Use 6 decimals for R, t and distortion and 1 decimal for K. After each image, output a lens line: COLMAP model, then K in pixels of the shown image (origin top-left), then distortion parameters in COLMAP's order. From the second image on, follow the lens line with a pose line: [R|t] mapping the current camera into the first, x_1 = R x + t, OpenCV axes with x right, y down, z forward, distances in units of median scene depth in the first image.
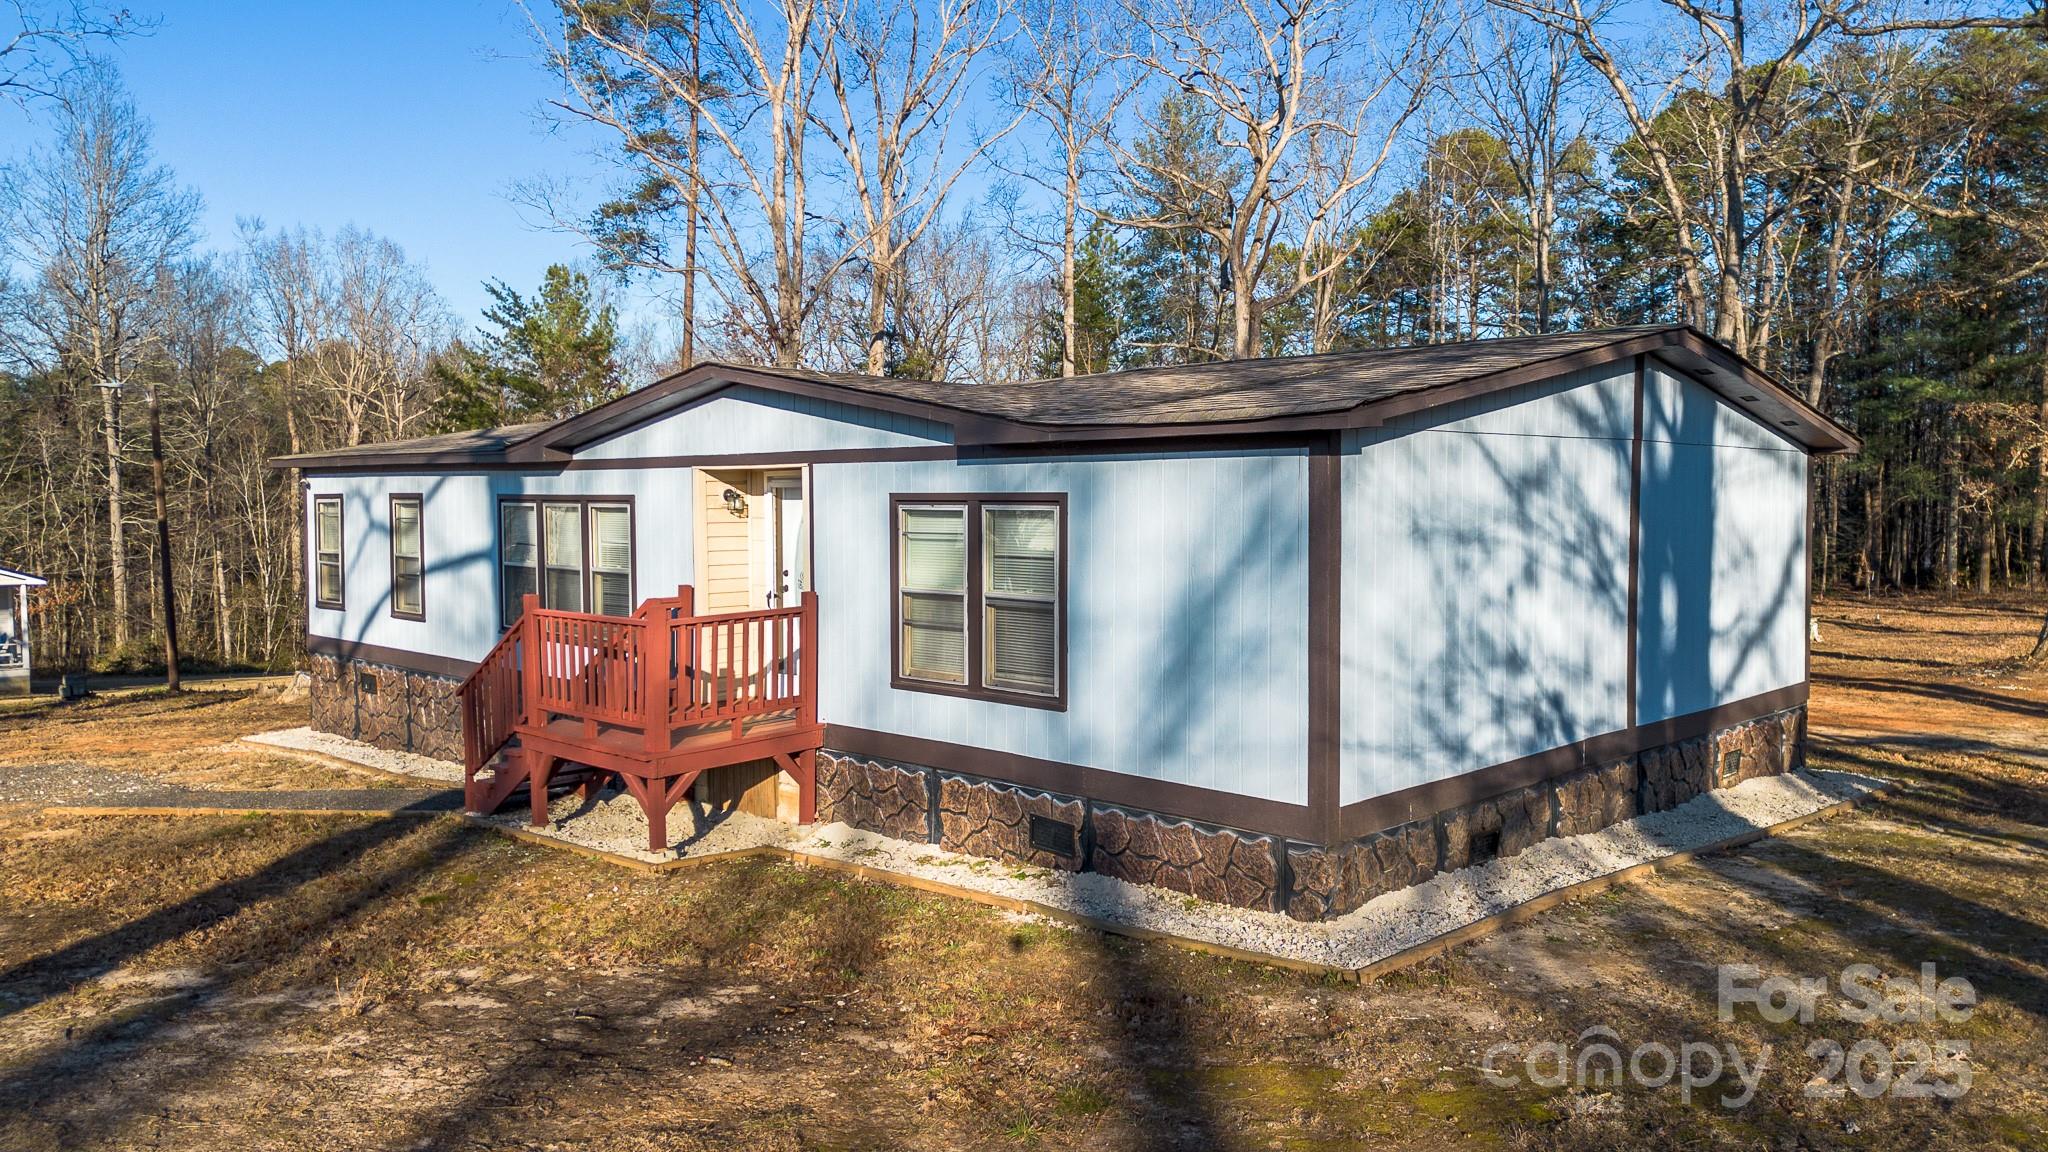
lens RADIAL K [[1413.5, 0, 1028.5], [0, 1413.5, 576.6], [0, 0, 1]] dist [0.061576, -0.064849]
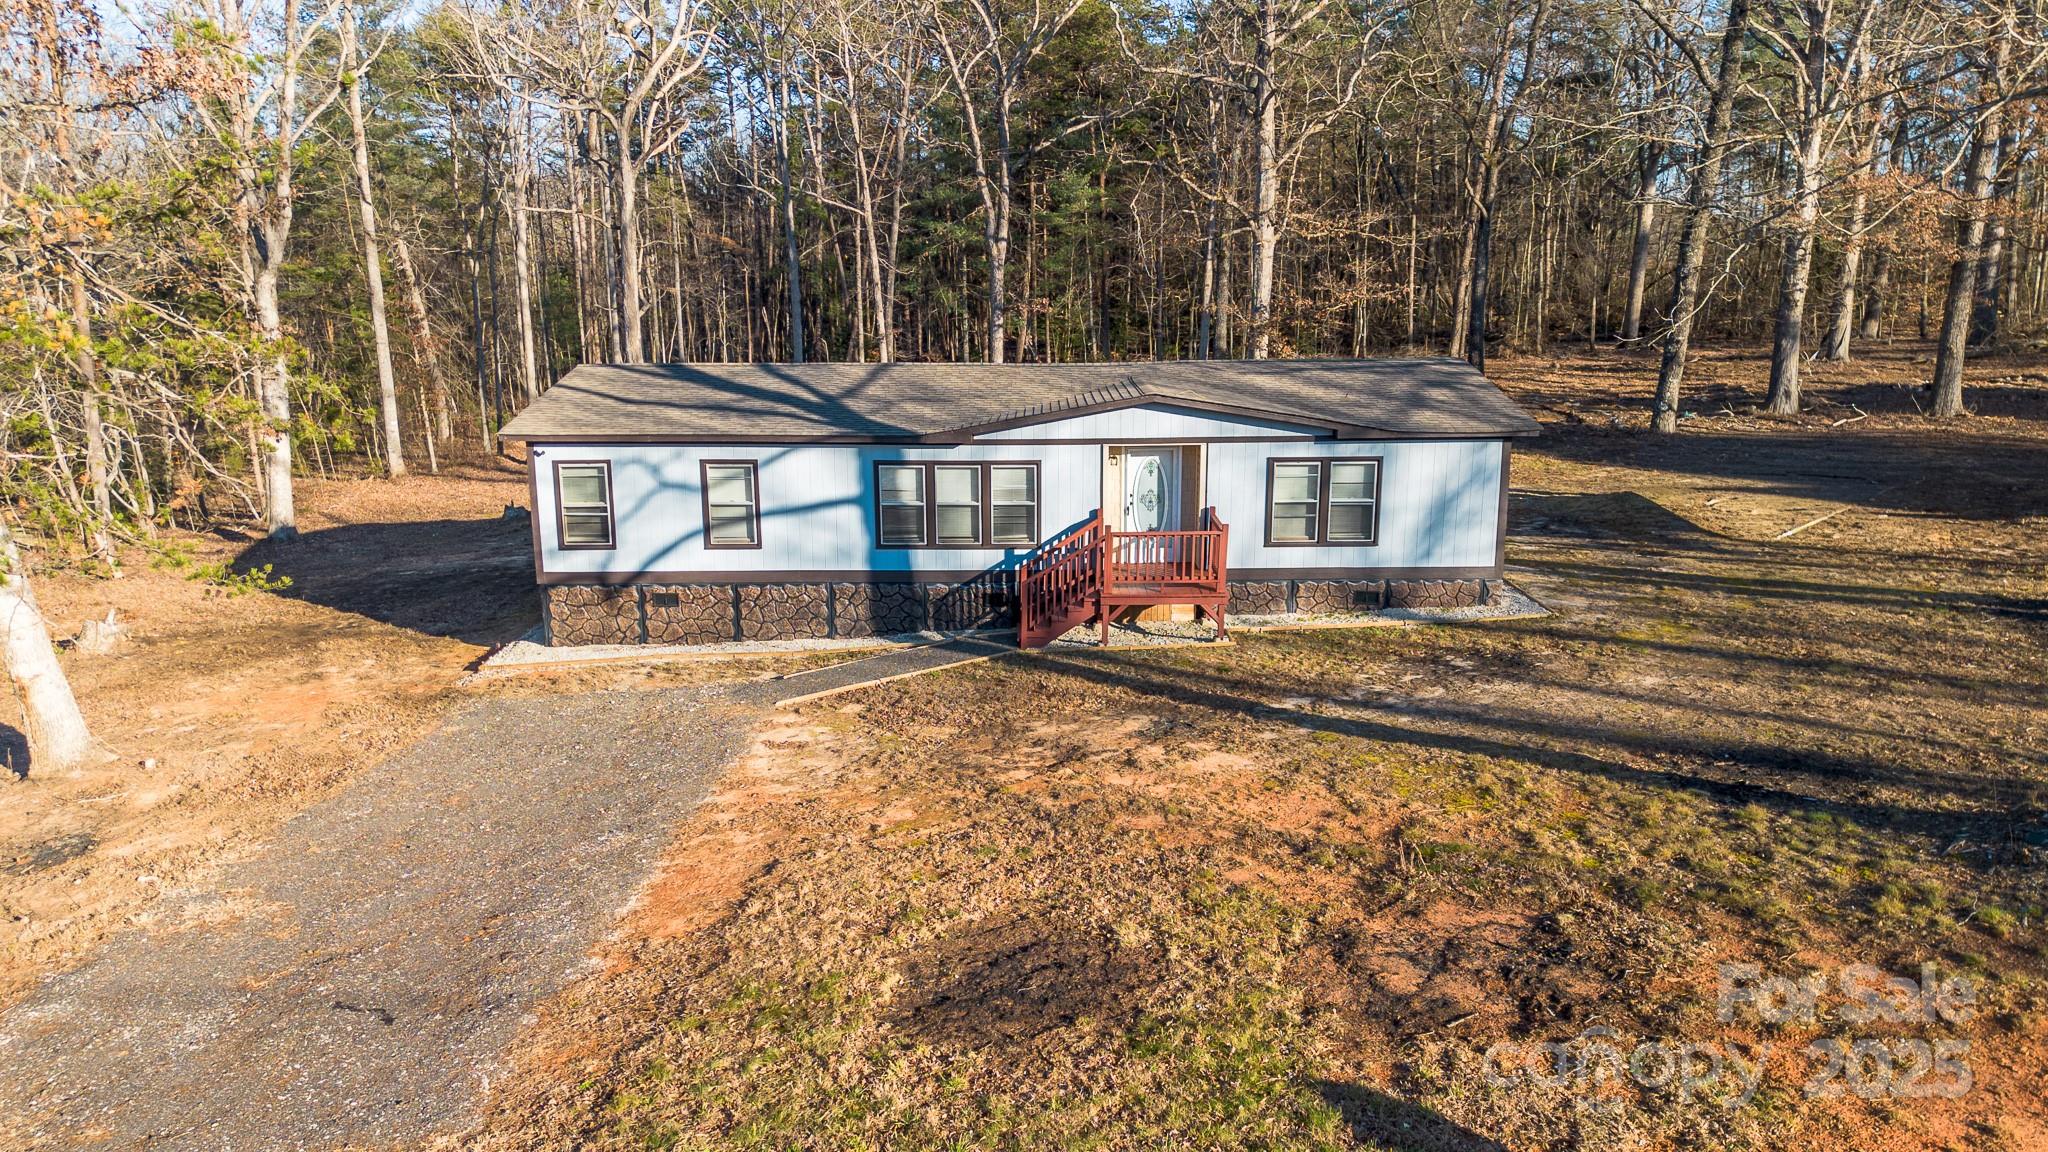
lens RADIAL K [[1413.5, 0, 1028.5], [0, 1413.5, 576.6], [0, 0, 1]] dist [0.061576, -0.064849]
pose [[0.724560, -0.159213, 0.670570, -1.840600], [0.044209, 0.981685, 0.185313, -0.297519], [-0.687792, -0.104625, 0.718328, -0.310167]]
